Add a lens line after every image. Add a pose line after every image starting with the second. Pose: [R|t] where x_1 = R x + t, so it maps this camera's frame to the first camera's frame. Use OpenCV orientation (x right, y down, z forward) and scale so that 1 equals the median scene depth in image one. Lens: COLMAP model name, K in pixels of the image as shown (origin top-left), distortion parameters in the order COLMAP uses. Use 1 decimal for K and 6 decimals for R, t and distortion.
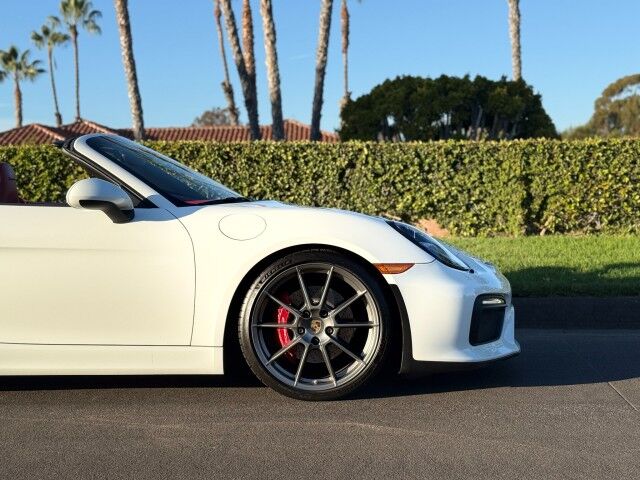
lens RADIAL K [[893.8, 0, 323.5], [0, 893.8, 244.7], [0, 0, 1]] dist [0.139840, 0.000000]
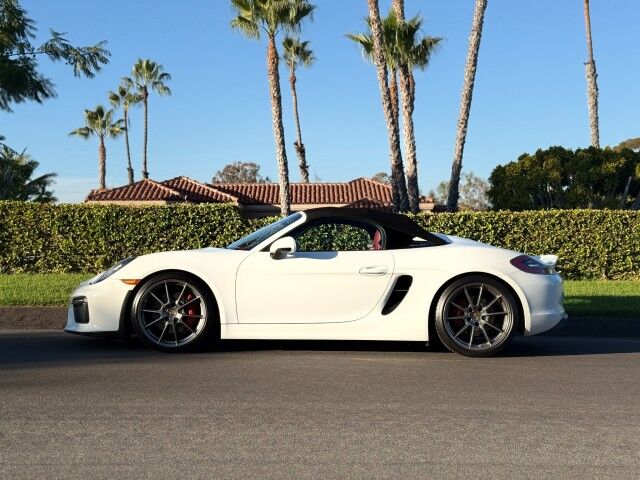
lens RADIAL K [[893.8, 0, 322.4], [0, 893.8, 242.2], [0, 0, 1]] dist [0.139840, 0.000000]
pose [[0.999646, 0.017707, 0.019882, -0.231185], [-0.016447, 0.997950, -0.061844, 0.009541], [-0.020936, 0.061495, 0.997888, -0.137718]]
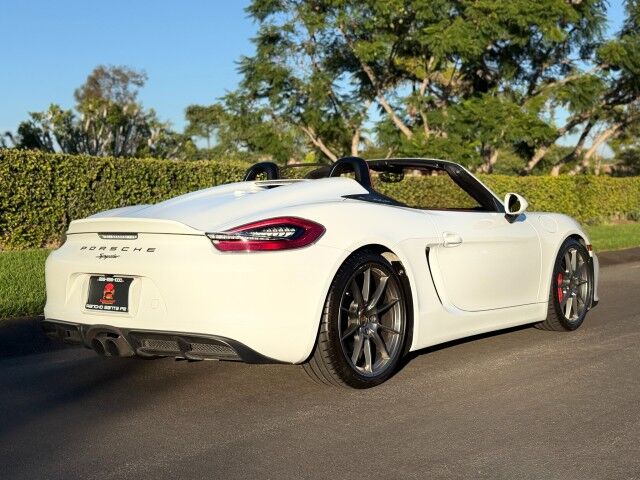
lens RADIAL K [[893.8, 0, 317.8], [0, 893.8, 242.4], [0, 0, 1]] dist [0.139840, 0.000000]
pose [[0.612334, -0.031347, 0.789978, -0.256171], [0.045682, 0.998947, 0.004229, -0.002188], [-0.789278, 0.033498, 0.613121, 0.056989]]
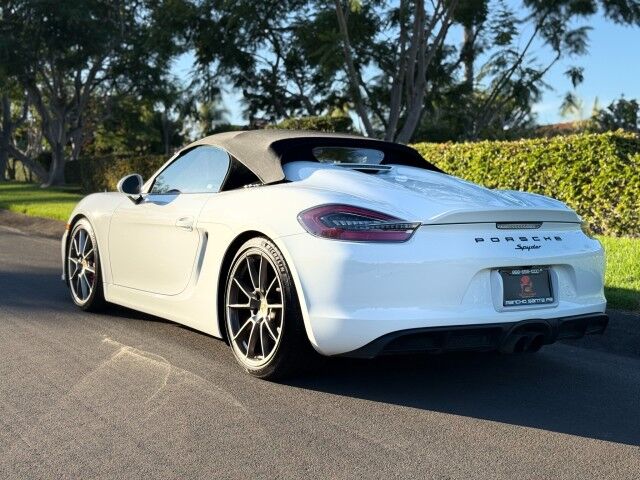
lens RADIAL K [[893.8, 0, 321.4], [0, 893.8, 238.8], [0, 0, 1]] dist [0.139840, 0.000000]
pose [[0.556792, 0.063783, -0.828200, -0.019856], [-0.065247, 0.997325, 0.032944, -0.005265], [0.828086, 0.035695, 0.559464, 0.078657]]
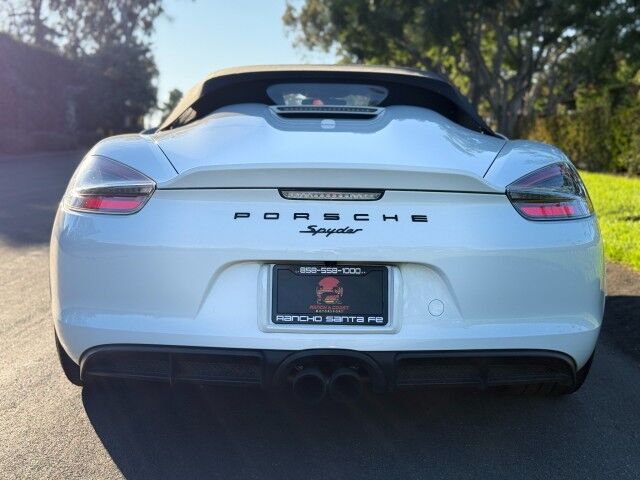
lens RADIAL K [[893.8, 0, 319.5], [0, 893.8, 240.1], [0, 0, 1]] dist [0.139840, 0.000000]
pose [[-0.001140, 0.111791, -0.993731, -0.036387], [-0.066736, 0.991508, 0.111618, -0.010755], [0.997770, 0.066445, 0.006331, 0.201137]]
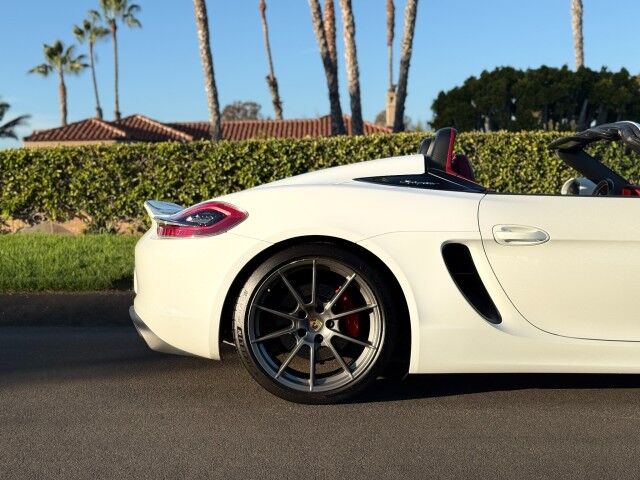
lens RADIAL K [[893.8, 0, 321.2], [0, 893.8, 240.9], [0, 0, 1]] dist [0.139840, 0.000000]
pose [[0.999965, -0.000650, -0.008321, -0.102529], [0.000673, 0.999996, 0.002687, 0.000091], [0.008320, -0.002692, 0.999962, 0.006151]]
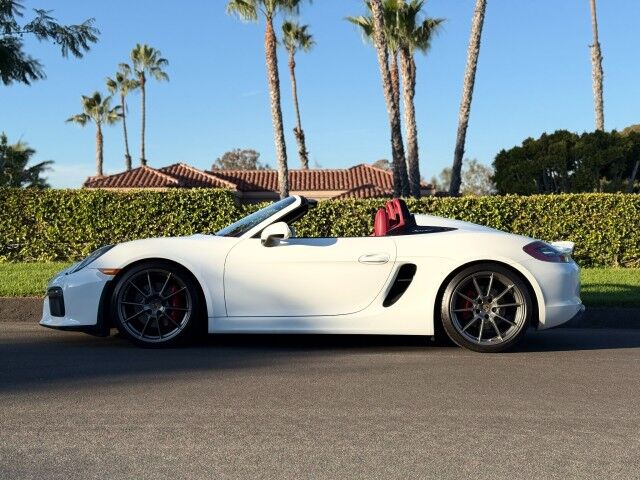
lens RADIAL K [[893.8, 0, 318.6], [0, 893.8, 245.0], [0, 0, 1]] dist [0.139840, 0.000000]
pose [[0.999773, 0.014779, 0.015330, -0.229194], [-0.014080, 0.998898, -0.044776, 0.008529], [-0.015975, 0.044550, 0.998879, -0.112688]]
